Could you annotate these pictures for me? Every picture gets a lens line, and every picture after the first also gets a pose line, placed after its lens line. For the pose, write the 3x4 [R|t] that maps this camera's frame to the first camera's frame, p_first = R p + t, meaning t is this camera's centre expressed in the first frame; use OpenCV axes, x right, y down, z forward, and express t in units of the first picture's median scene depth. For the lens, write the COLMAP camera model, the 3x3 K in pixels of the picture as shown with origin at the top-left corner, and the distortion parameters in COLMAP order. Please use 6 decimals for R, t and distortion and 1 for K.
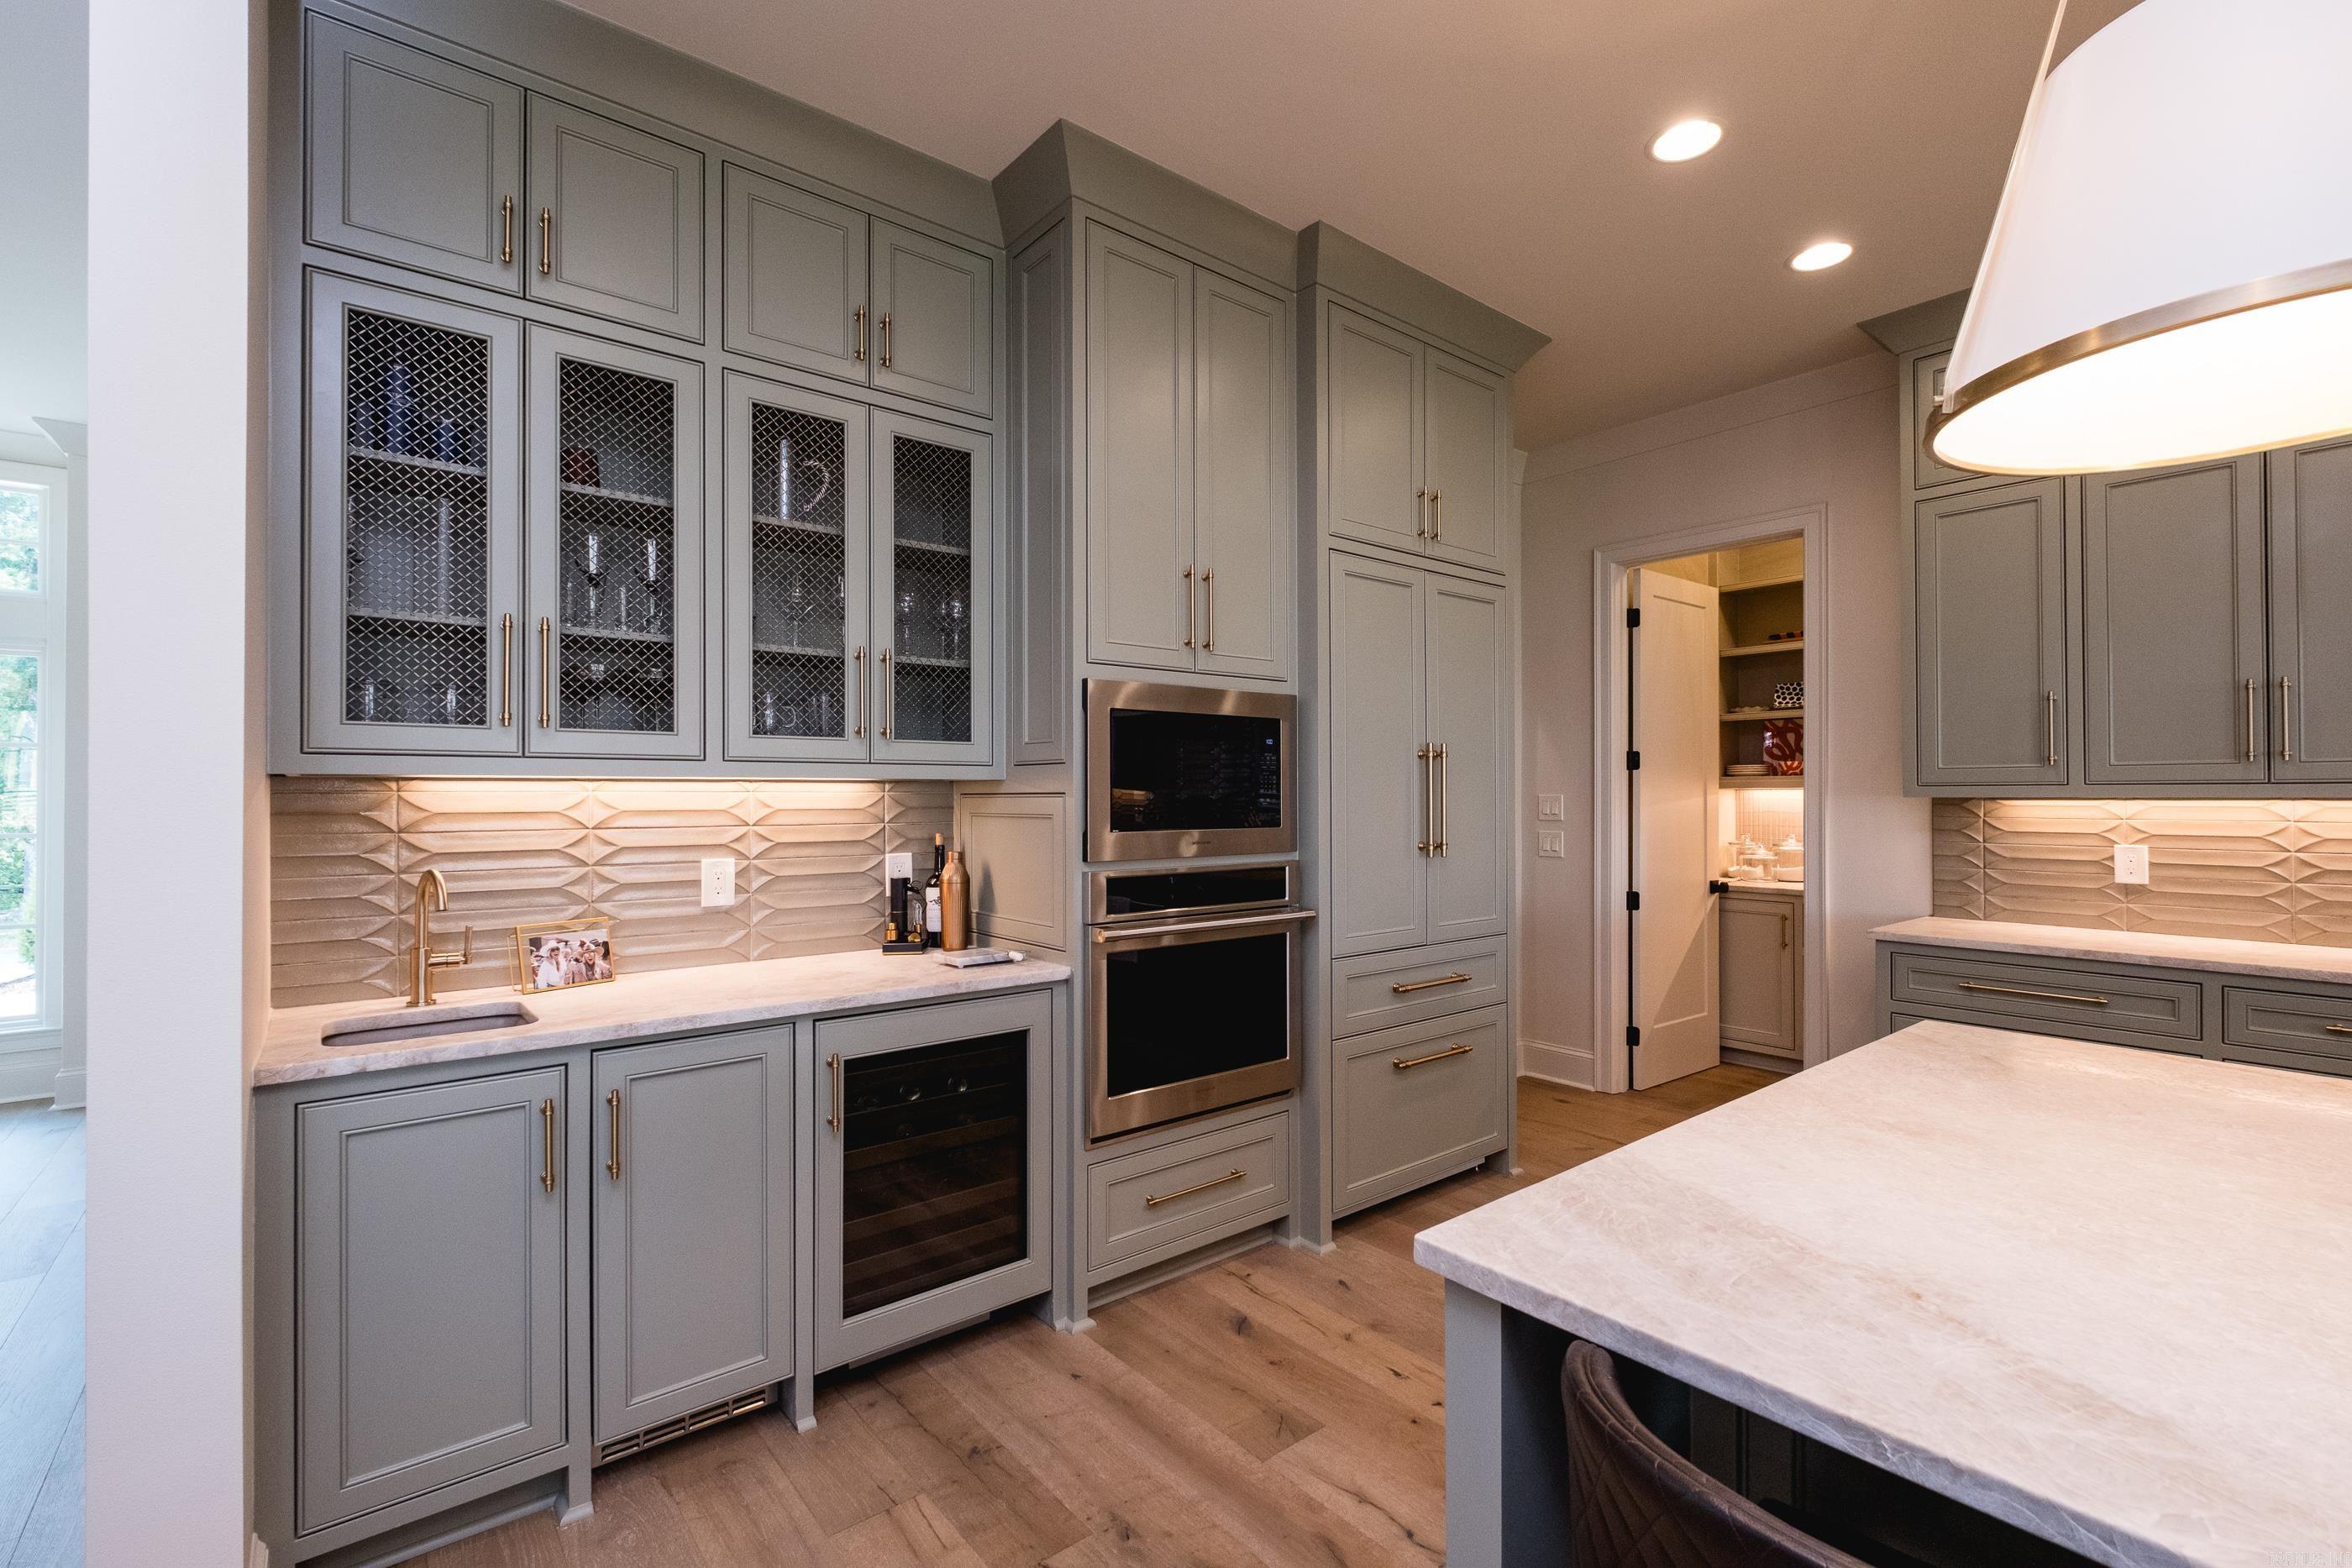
lens RADIAL K [[1010.6, 0, 1189.4], [0, 1010.6, 795.6], [0, 0, 1]] dist [0.005815, -0.005426]
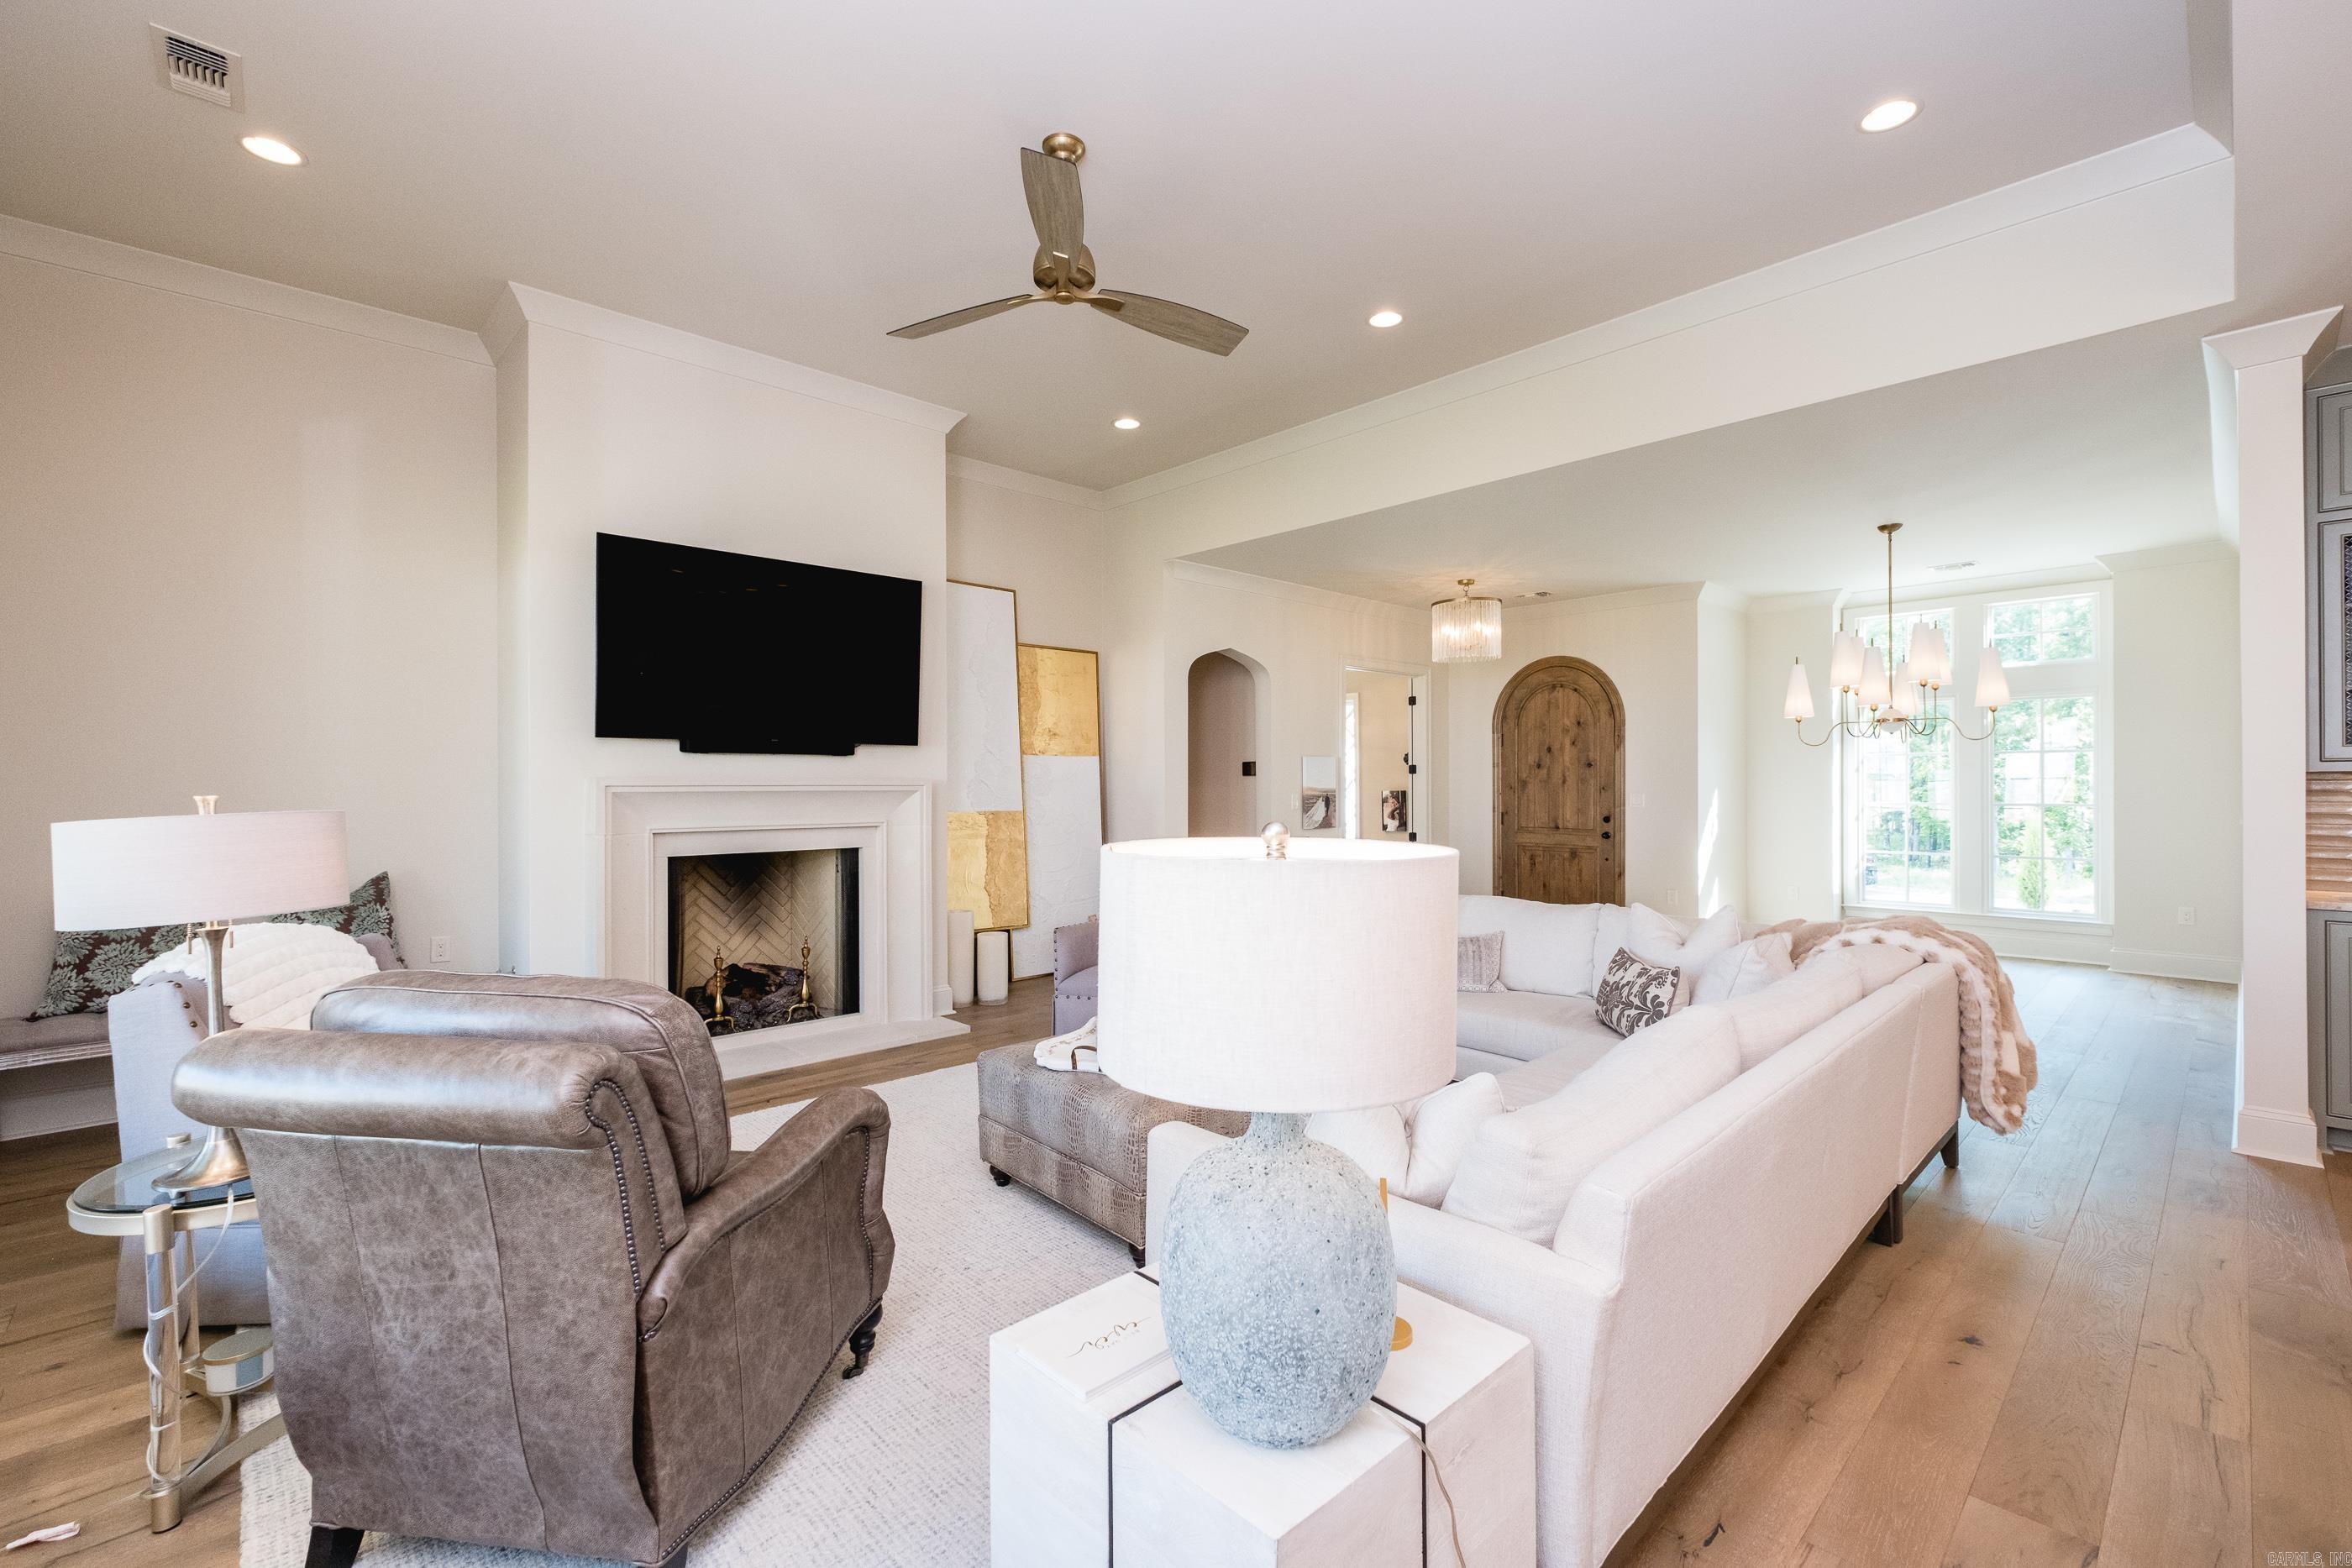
lens RADIAL K [[1010.6, 0, 1174.5], [0, 1010.6, 784.6], [0, 0, 1]] dist [0.005815, -0.005426]
pose [[0.084415, 0.003594, -0.996424, 0.693172], [0.008223, 0.999957, 0.004303, -0.015600], [0.996397, -0.008557, 0.084382, -1.065609]]
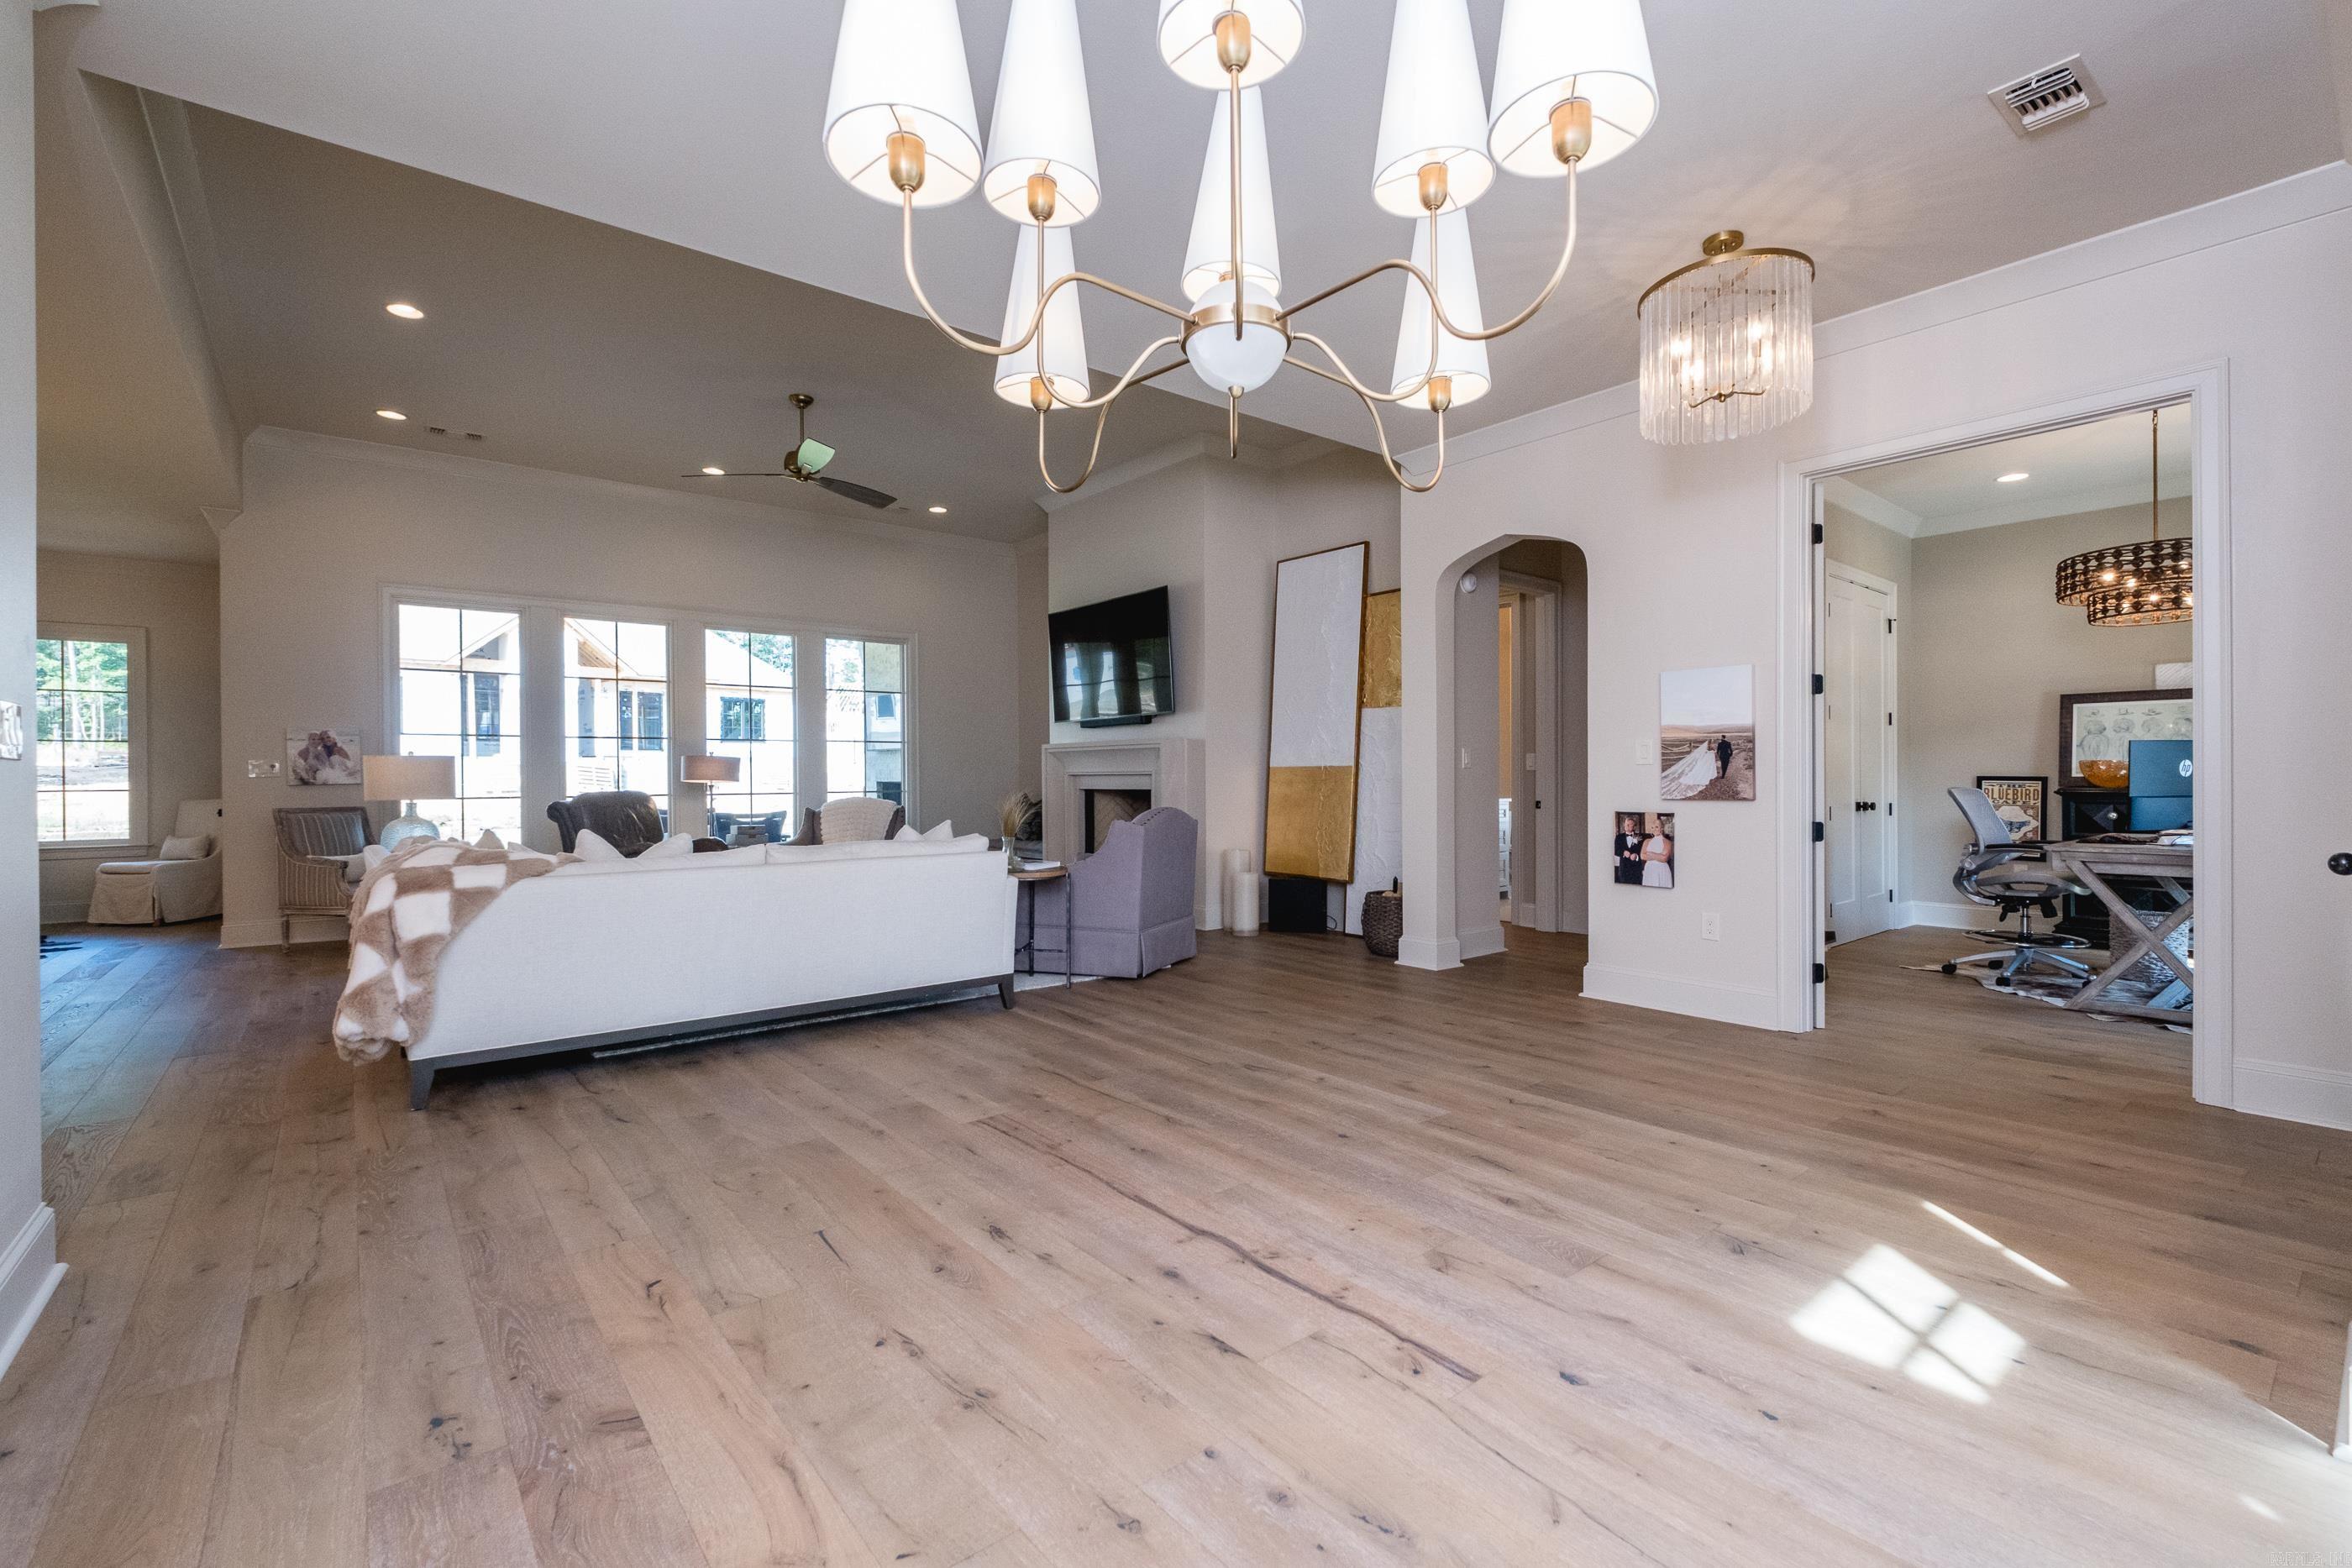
lens RADIAL K [[1010.6, 0, 1208.1], [0, 1010.6, 788.1], [0, 0, 1]] dist [0.005815, -0.005426]
pose [[-0.999364, 0.012604, -0.033372, -1.508998], [0.012401, 0.999903, 0.006289, 0.097834], [0.033449, 0.005871, -0.999423, 1.370811]]
